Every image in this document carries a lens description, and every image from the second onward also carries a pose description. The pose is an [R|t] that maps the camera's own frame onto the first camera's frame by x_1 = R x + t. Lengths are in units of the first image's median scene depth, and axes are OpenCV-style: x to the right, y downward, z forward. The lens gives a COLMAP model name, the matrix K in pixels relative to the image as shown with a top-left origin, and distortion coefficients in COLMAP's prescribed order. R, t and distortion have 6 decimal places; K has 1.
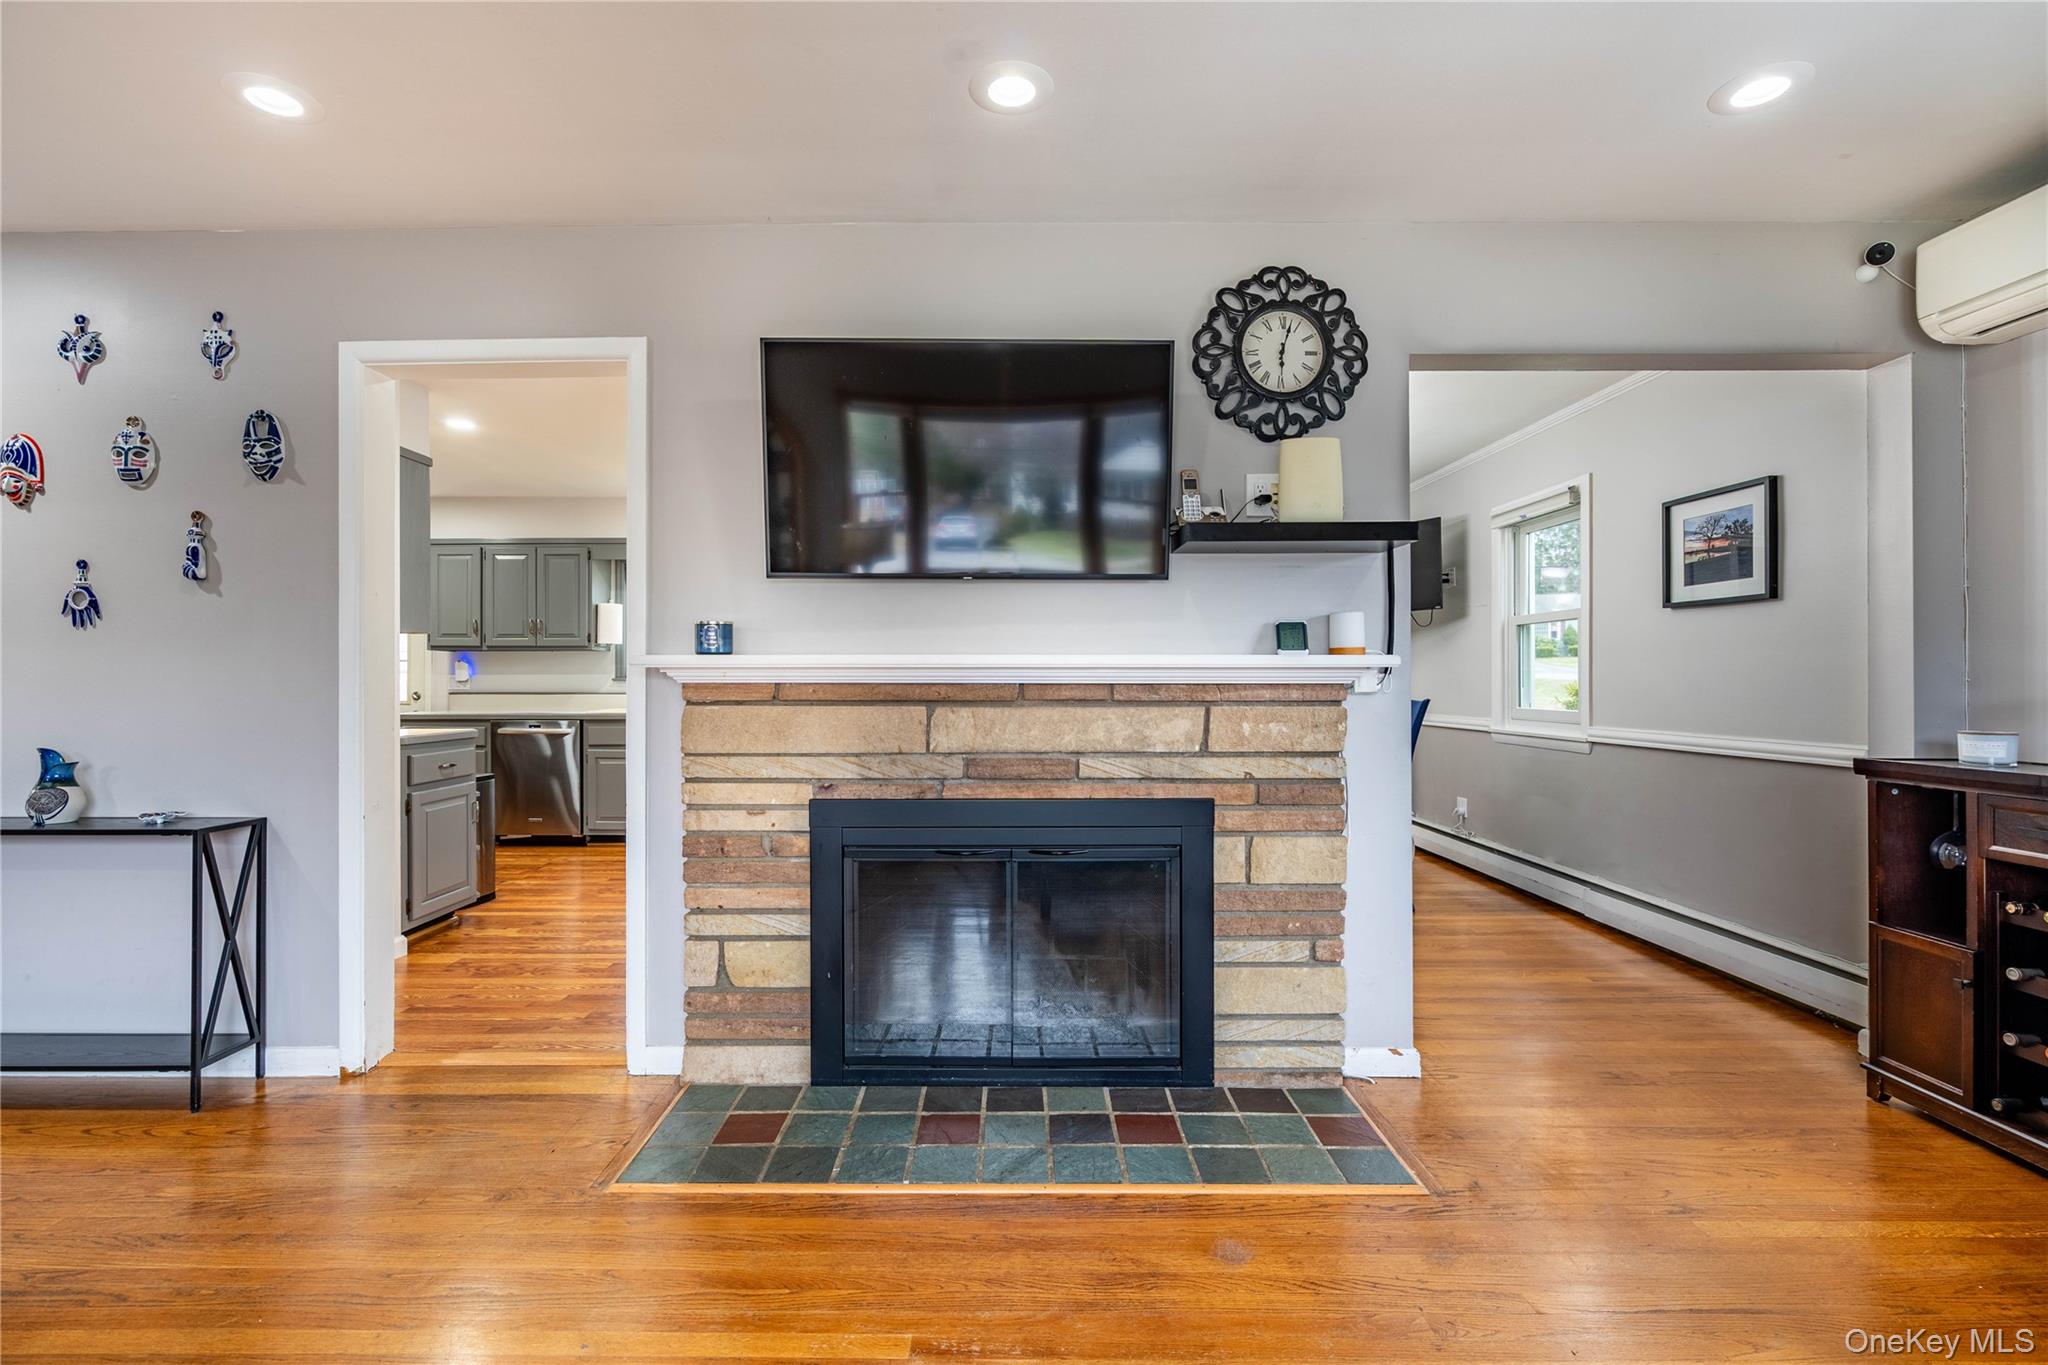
lens RADIAL K [[925.2, 0, 1024.0], [0, 925.2, 682.5], [0, 0, 1]] dist [-0.010704, -0.000003]
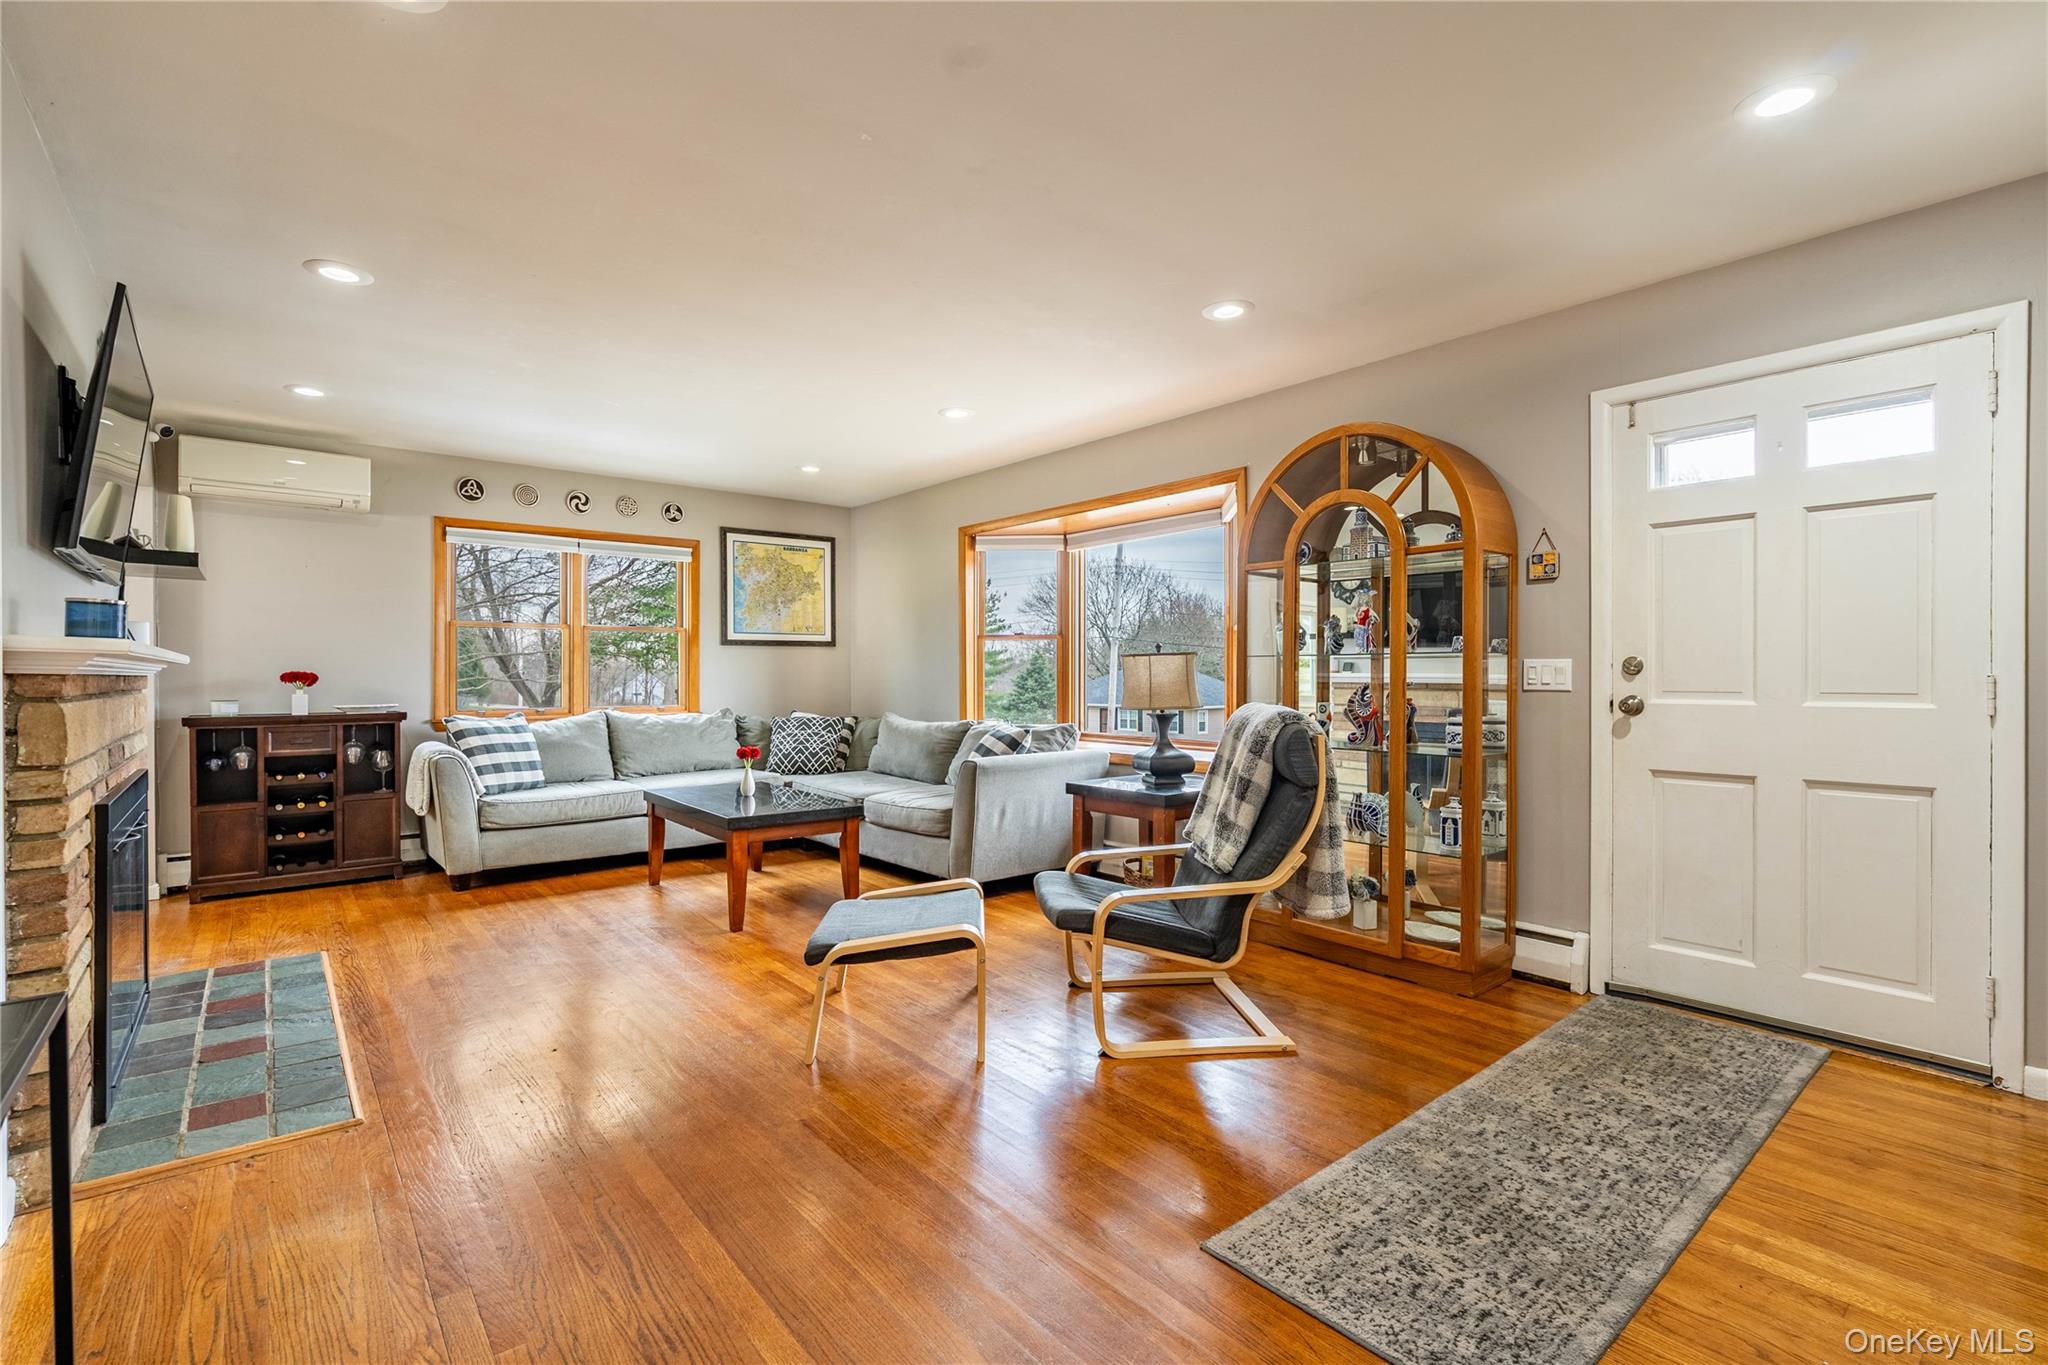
lens RADIAL K [[925.2, 0, 1024.0], [0, 925.2, 682.5], [0, 0, 1]] dist [-0.010704, -0.000003]
pose [[-0.639212, -0.004360, 0.769018, -1.670872], [0.000357, 0.999982, 0.005966, 0.005825], [-0.769031, 0.004088, -0.639199, 0.993415]]
